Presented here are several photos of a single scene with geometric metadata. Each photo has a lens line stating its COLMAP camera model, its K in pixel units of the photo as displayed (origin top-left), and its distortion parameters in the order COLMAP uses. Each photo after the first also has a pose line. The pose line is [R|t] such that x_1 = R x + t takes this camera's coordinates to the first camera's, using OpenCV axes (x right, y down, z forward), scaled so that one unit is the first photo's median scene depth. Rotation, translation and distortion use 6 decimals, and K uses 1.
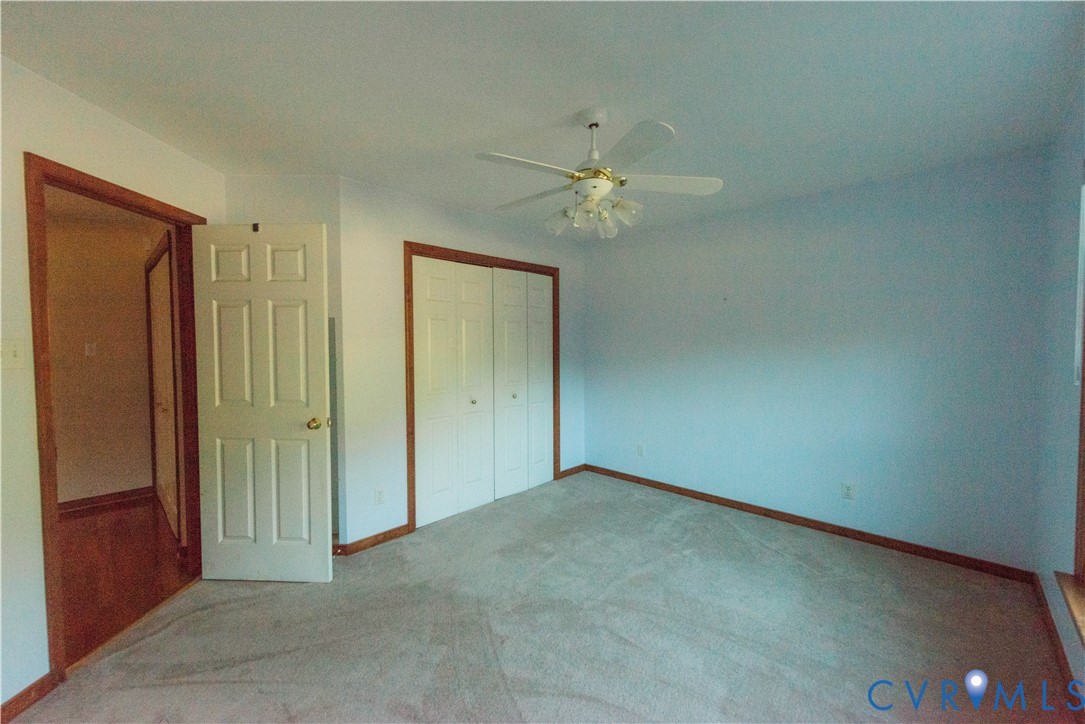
lens RADIAL K [[425.6, 0, 543.1], [0, 425.6, 358.3], [0, 0, 1]] dist [0.010313, -0.000624]
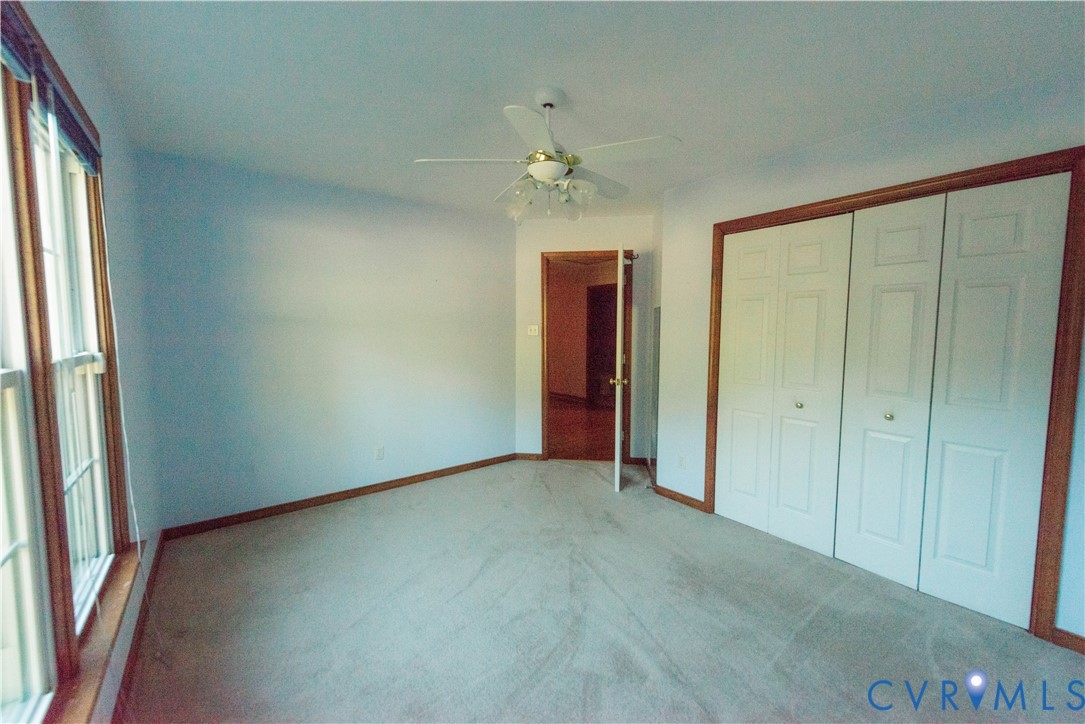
lens RADIAL K [[425.6, 0, 543.1], [0, 425.6, 358.3], [0, 0, 1]] dist [0.010313, -0.000624]
pose [[-0.151309, 0.082072, -0.985074, 0.718719], [-0.029351, 0.995735, 0.087468, -0.037052], [0.988051, 0.042147, -0.148255, 0.739490]]
